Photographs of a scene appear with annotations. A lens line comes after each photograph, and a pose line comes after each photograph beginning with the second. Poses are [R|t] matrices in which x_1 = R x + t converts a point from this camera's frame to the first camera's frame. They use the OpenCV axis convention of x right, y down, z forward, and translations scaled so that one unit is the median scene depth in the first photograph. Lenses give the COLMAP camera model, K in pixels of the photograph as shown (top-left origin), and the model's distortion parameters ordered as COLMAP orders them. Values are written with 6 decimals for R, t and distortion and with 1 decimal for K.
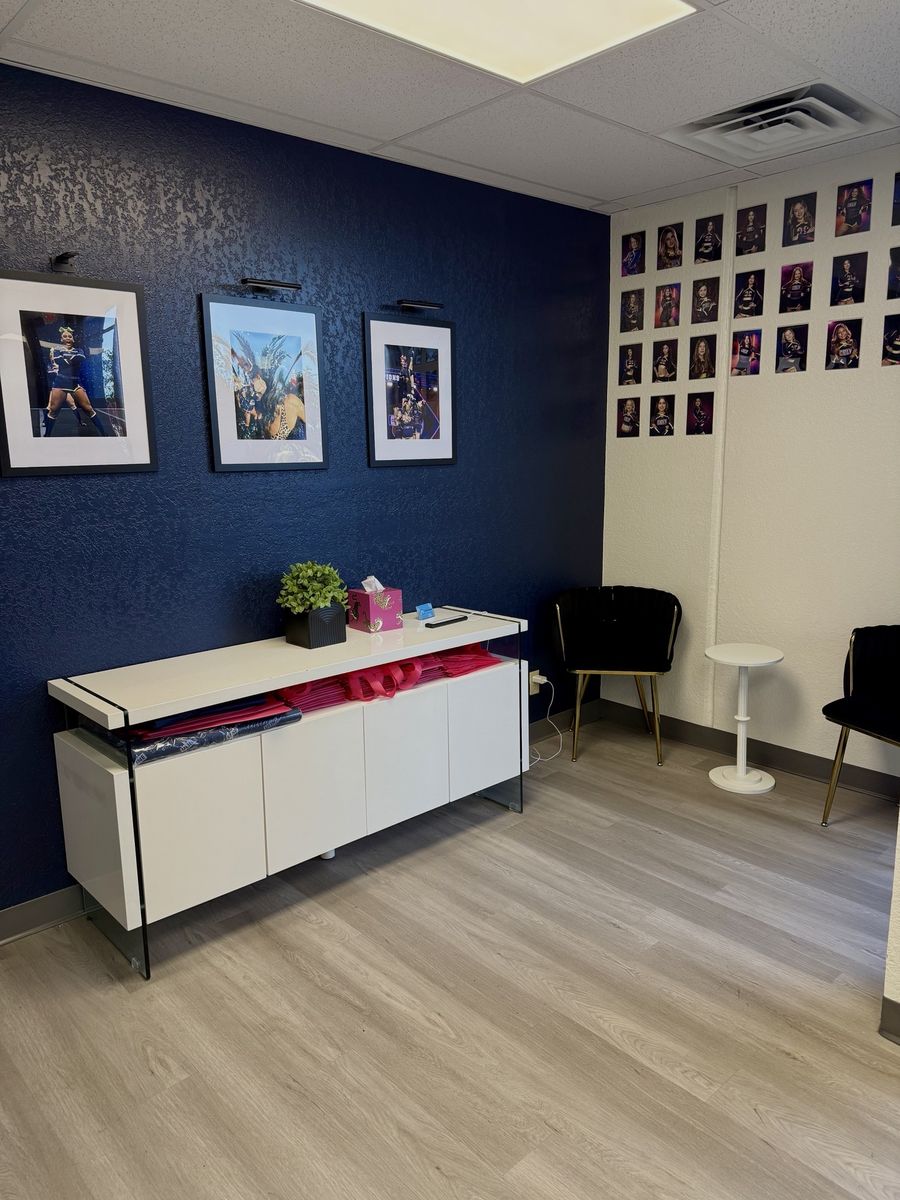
lens RADIAL K [[854.9, 0, 433.8], [0, 854.9, 601.6], [0, 0, 1]] dist [0.037915, -0.000800]
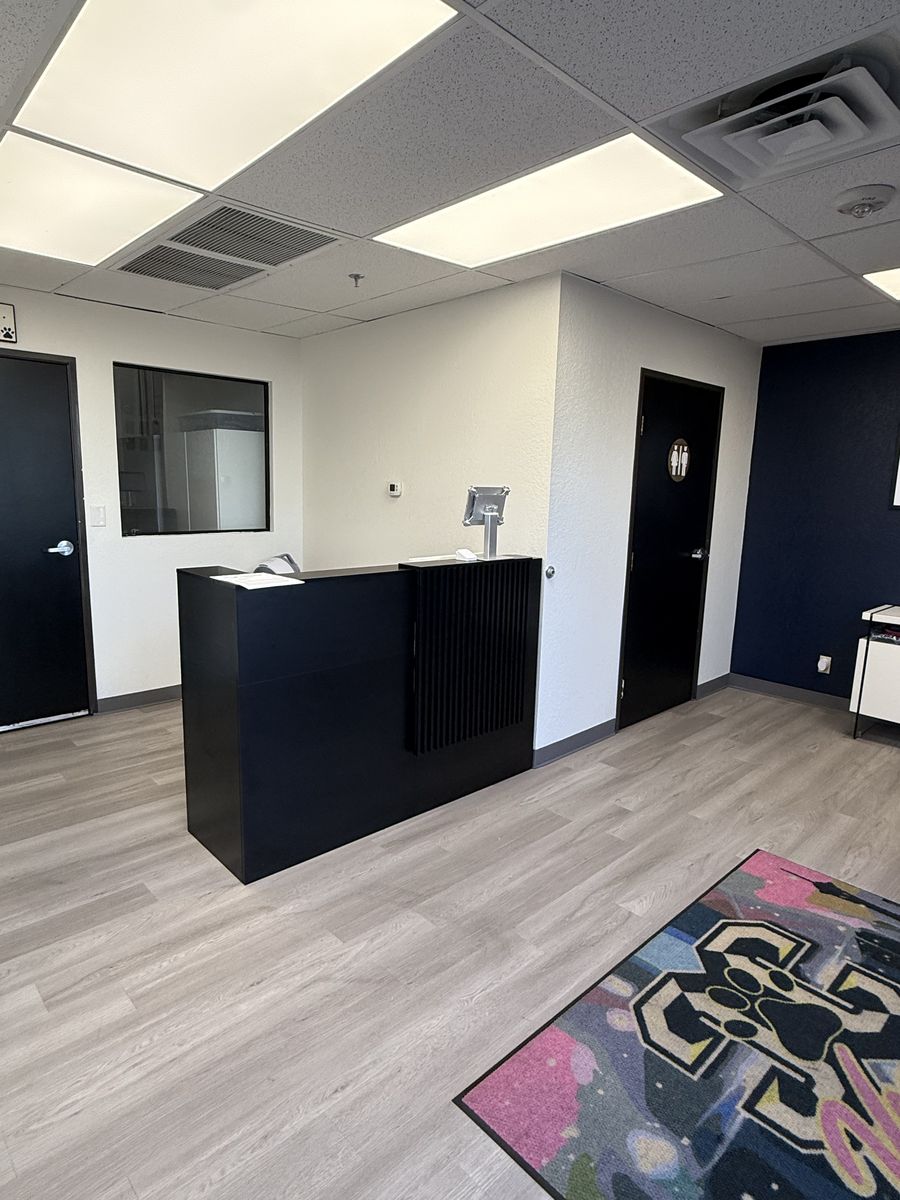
lens RADIAL K [[680.8, 0, 450.0], [0, 680.8, 600.0], [0, 0, 1]] dist [-0.000727, -0.000464]
pose [[0.026754, 0.192698, -0.980893, 0.812497], [-0.208599, 0.960719, 0.183045, -0.000935], [0.977635, 0.199716, 0.065899, -0.116712]]
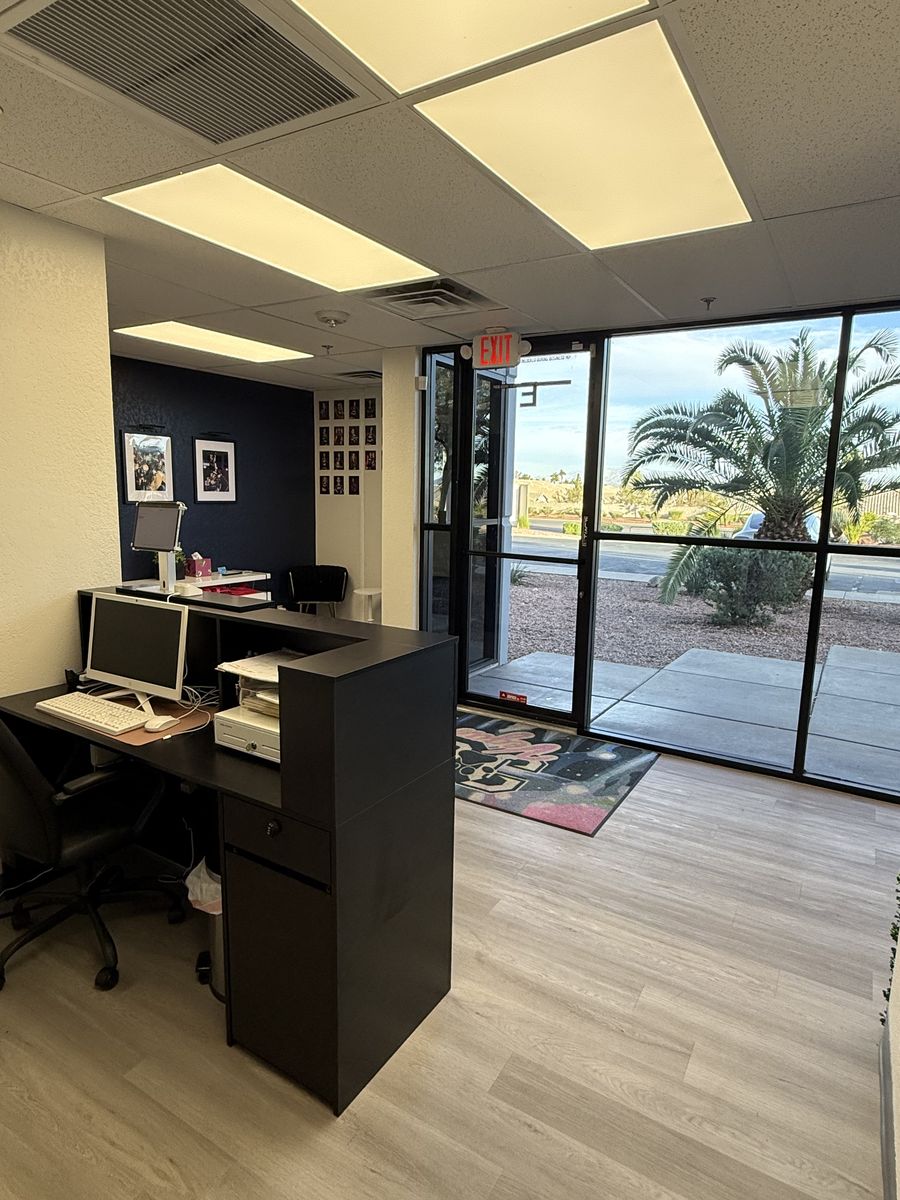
lens RADIAL K [[680.8, 0, 450.0], [0, 680.8, 600.0], [0, 0, 1]] dist [-0.000727, -0.000464]
pose [[0.957620, -0.005121, 0.287988, 0.042215], [0.012354, 0.999652, -0.023306, 0.123819], [-0.287768, 0.025877, 0.957350, -0.763537]]
